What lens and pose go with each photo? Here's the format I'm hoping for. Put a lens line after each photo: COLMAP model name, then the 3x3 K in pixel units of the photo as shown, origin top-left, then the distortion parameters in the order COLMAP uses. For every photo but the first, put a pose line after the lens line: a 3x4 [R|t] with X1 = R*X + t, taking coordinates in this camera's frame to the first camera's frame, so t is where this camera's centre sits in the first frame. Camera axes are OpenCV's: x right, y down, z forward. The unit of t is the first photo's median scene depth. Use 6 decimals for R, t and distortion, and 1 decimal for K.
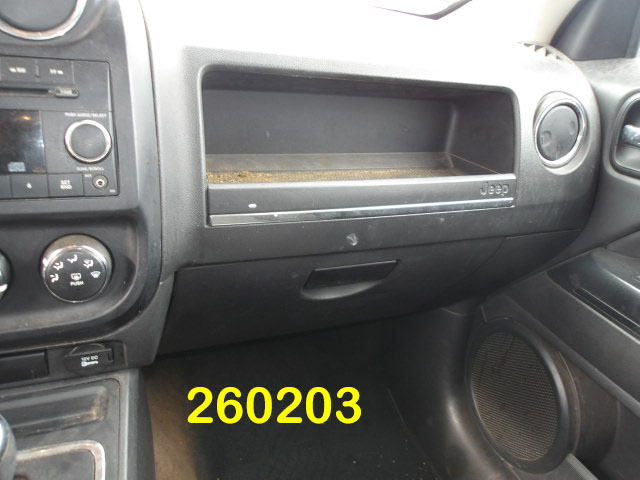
lens RADIAL K [[519.1, 0, 320.8], [0, 519.1, 244.0], [0, 0, 1]] dist [-0.000688, -0.002898]
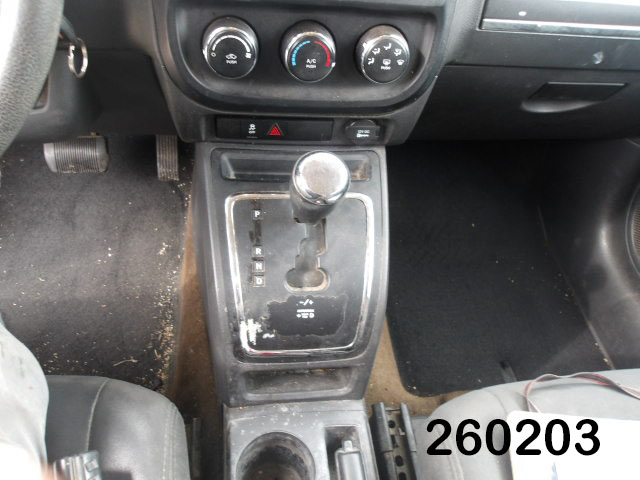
lens RADIAL K [[519.1, 0, 320.8], [0, 519.1, 244.0], [0, 0, 1]] dist [-0.000688, -0.002898]
pose [[0.969229, 0.184897, -0.162507, -0.285222], [-0.115219, 0.924138, 0.364272, 0.025780], [0.217531, -0.334339, 0.917005, -0.256671]]
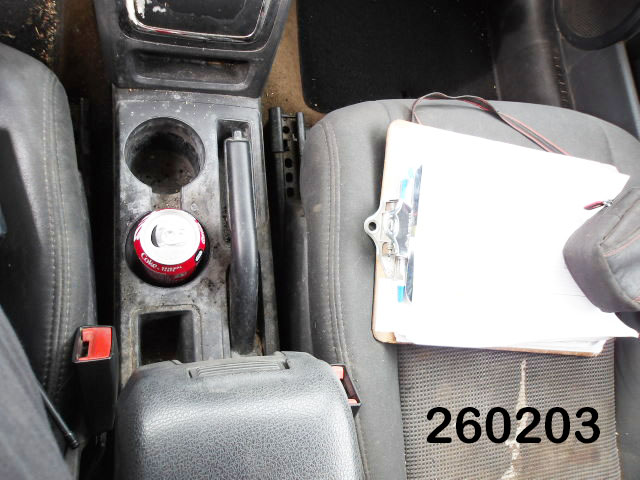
lens RADIAL K [[519.1, 0, 320.8], [0, 519.1, 244.0], [0, 0, 1]] dist [-0.000688, -0.002898]
pose [[0.942750, 0.310145, 0.122605, -0.221916], [-0.298961, 0.623009, 0.722829, 0.088230], [0.147798, -0.718102, 0.680063, -0.295604]]
